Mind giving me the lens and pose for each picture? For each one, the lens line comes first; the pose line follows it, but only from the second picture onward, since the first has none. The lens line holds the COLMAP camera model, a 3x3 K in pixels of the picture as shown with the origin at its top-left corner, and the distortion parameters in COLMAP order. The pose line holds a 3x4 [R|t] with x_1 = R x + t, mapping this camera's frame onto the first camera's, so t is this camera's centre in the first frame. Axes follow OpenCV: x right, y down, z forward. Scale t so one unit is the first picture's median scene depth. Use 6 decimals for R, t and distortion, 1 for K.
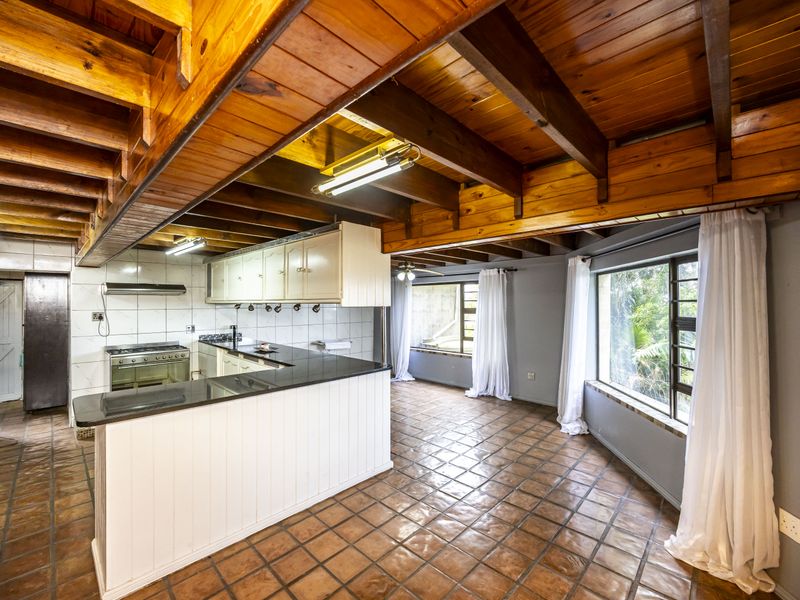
lens RADIAL K [[340.5, 0, 395.9], [0, 340.5, 300.9], [0, 0, 1]] dist [-0.000102, -0.001078]
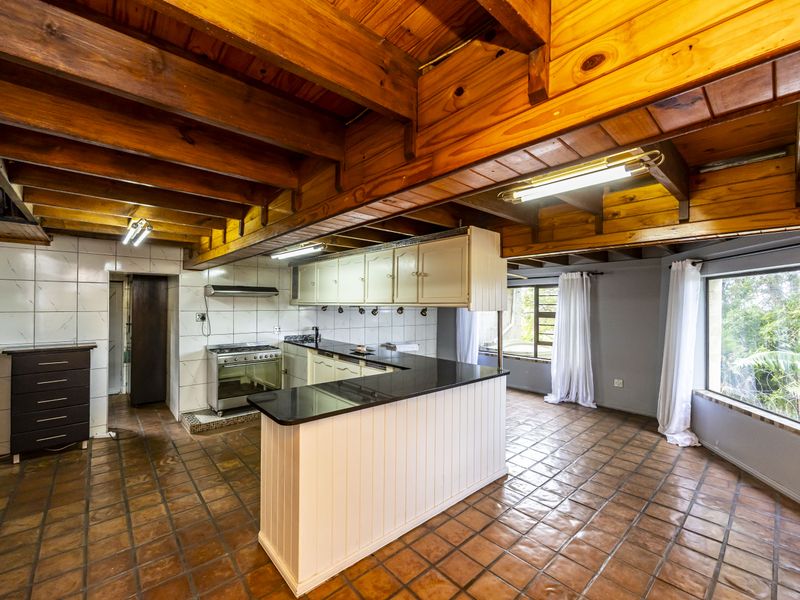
lens RADIAL K [[340.5, 0, 405.6], [0, 340.5, 301.4], [0, 0, 1]] dist [-0.000102, -0.001078]
pose [[0.997566, 0.007875, -0.069281, -0.182589], [-0.008132, 0.999961, -0.003421, -0.004212], [0.069251, 0.003976, 0.997591, -0.009394]]
